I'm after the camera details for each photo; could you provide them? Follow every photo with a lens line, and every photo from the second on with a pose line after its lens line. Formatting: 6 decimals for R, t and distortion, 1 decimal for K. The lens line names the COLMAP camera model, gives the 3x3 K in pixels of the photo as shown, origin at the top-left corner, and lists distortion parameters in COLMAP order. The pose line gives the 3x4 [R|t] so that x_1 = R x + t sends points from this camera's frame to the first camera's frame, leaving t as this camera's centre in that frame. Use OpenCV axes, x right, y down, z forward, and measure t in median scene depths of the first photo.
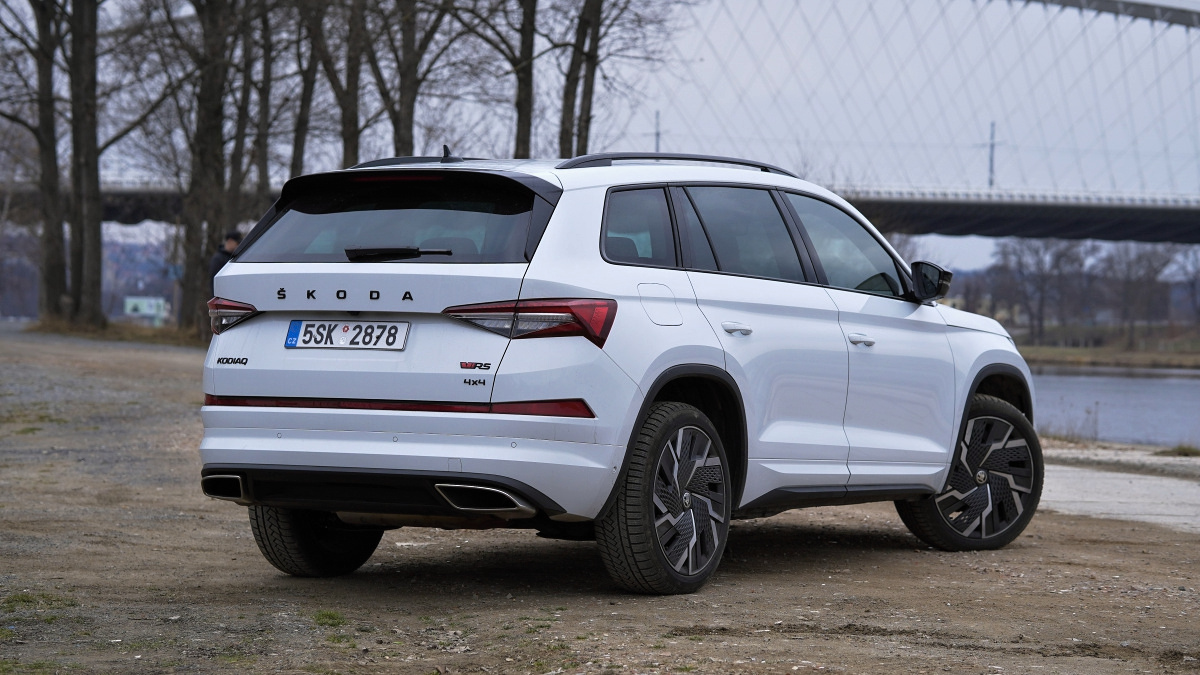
lens RADIAL K [[2874.4, 0, 603.3], [0, 2874.4, 359.5], [0, 0, 1]] dist [0.719776, 0.000000]
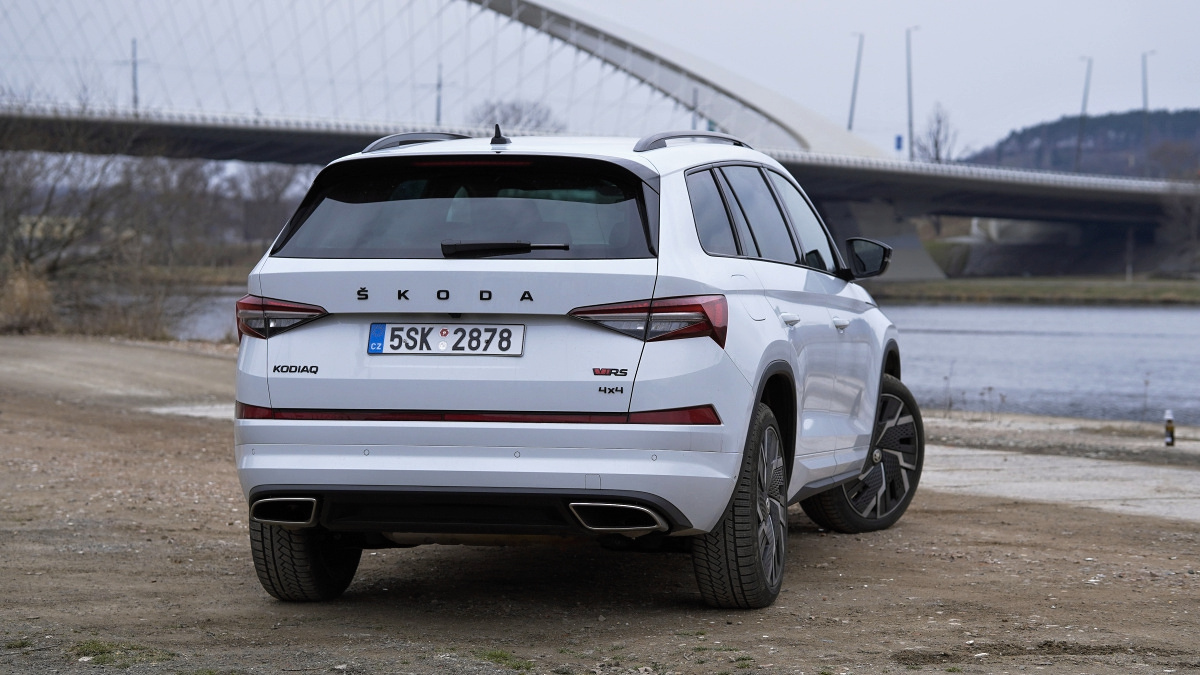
lens RADIAL K [[2874.4, 0, 600.3], [0, 2874.4, 352.0], [0, 0, 1]] dist [0.719776, 0.000000]
pose [[0.954480, -0.022895, 0.297394, -0.307575], [0.015315, 0.999496, 0.027792, -0.028539], [-0.297881, -0.021972, 0.954350, 0.127016]]
